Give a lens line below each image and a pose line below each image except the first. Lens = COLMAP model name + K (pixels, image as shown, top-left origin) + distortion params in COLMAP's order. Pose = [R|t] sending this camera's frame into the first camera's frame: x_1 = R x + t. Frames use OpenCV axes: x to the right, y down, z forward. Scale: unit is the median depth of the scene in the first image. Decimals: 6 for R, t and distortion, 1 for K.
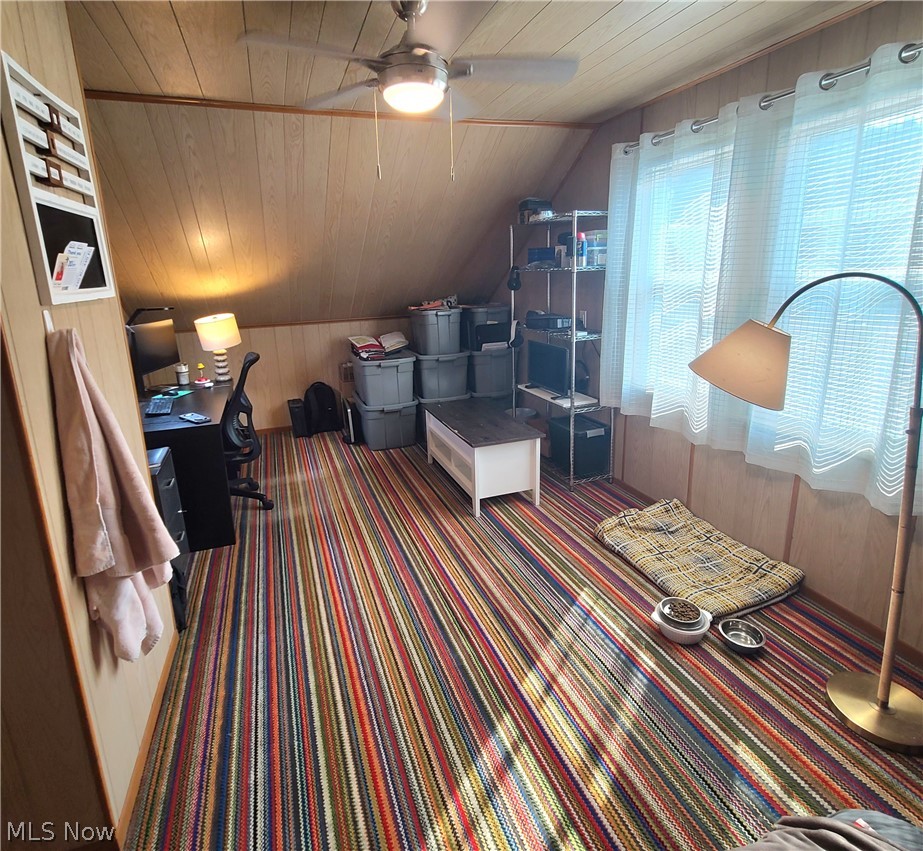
lens RADIAL K [[505.2, 0, 458.8], [0, 505.2, 391.1], [0, 0, 1]] dist [-0.003671, 0.000100]
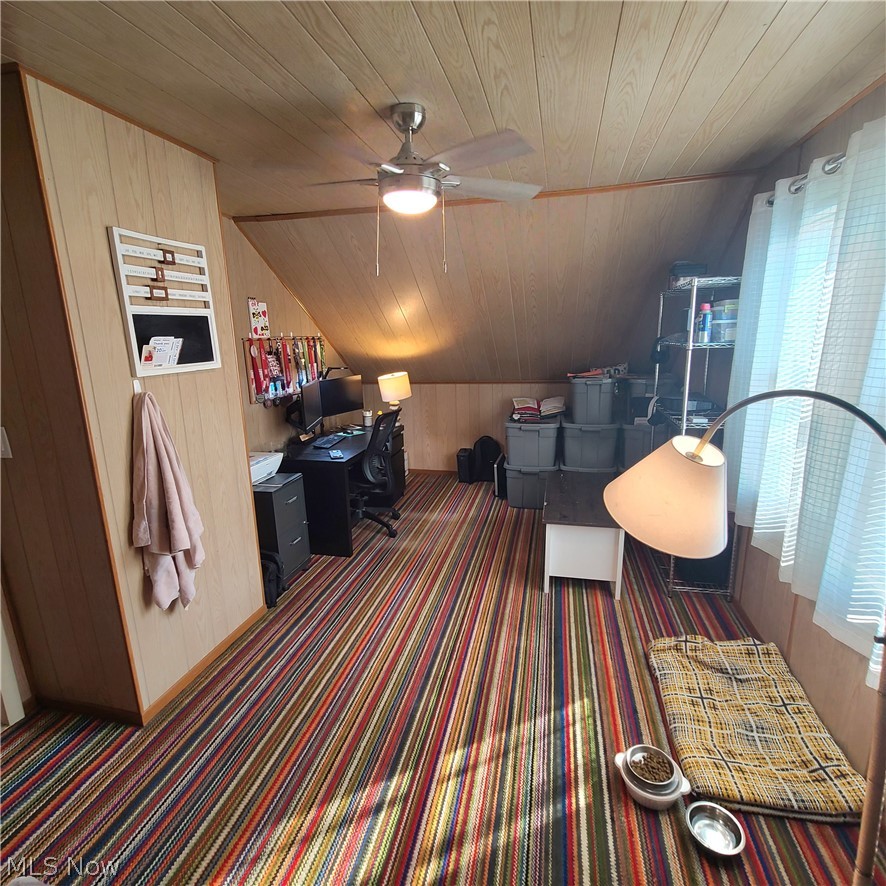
lens RADIAL K [[485.9, 0, 447.0], [0, 485.9, 445.1], [0, 0, 1]] dist [-0.001221, -0.001864]
pose [[0.840518, 0.132718, -0.525277, 0.468416], [-0.127051, 0.990780, 0.047034, -0.082335], [0.526677, 0.027204, 0.849630, 0.108738]]
